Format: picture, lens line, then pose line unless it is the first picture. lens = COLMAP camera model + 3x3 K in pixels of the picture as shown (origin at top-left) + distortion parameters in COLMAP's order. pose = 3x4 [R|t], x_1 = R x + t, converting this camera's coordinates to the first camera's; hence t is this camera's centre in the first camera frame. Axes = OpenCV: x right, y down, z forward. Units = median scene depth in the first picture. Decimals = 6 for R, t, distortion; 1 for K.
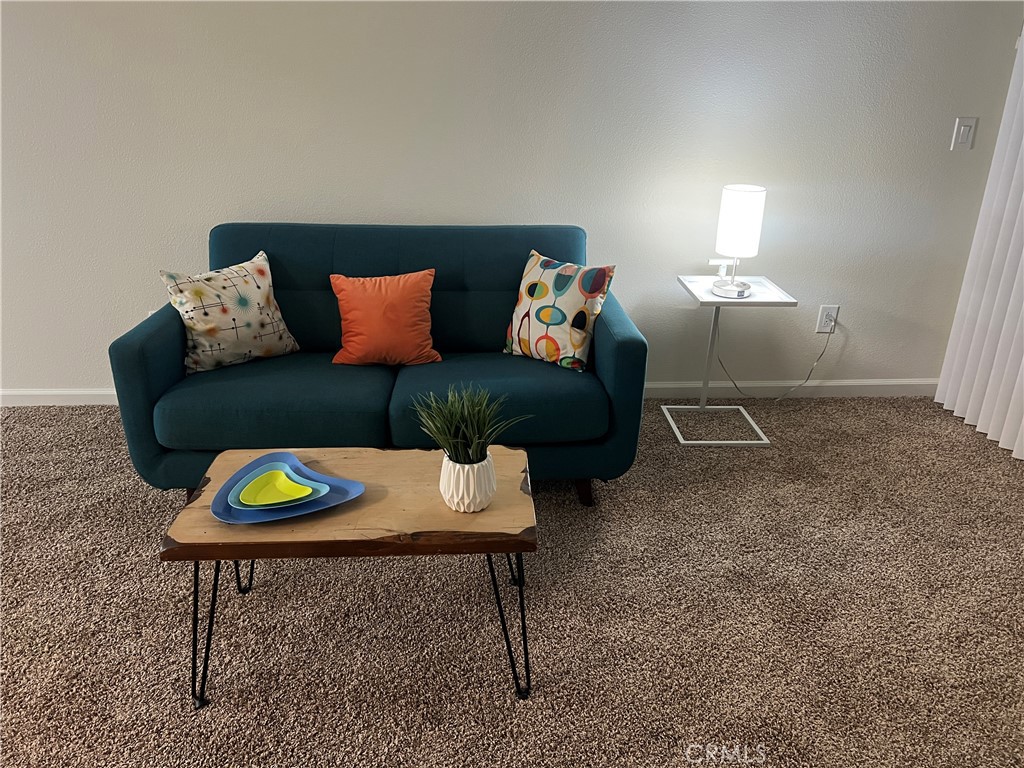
lens RADIAL K [[767.2, 0, 512.0], [0, 767.2, 384.0], [0, 0, 1]] dist [0.005089, 0.001665]
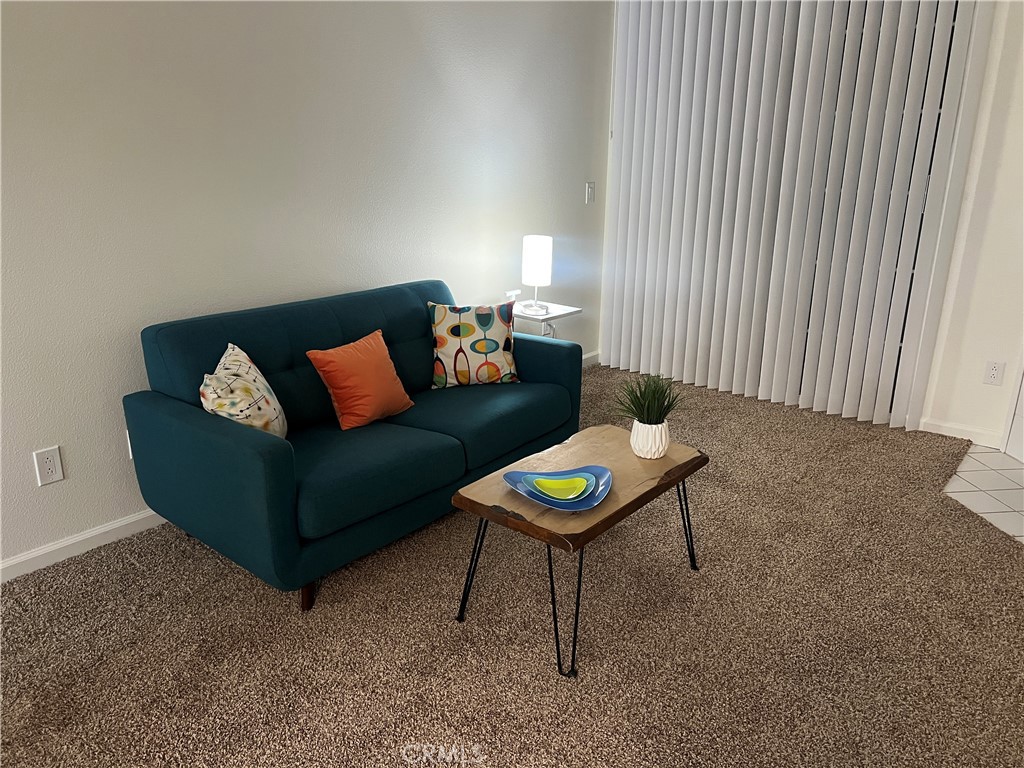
lens RADIAL K [[767.2, 0, 512.0], [0, 767.2, 384.0], [0, 0, 1]] dist [0.005089, 0.001665]
pose [[0.661210, -0.222952, 0.716306, -0.837161], [0.272483, 0.960983, 0.047585, -0.076731], [-0.698967, 0.163718, 0.696162, 0.093845]]
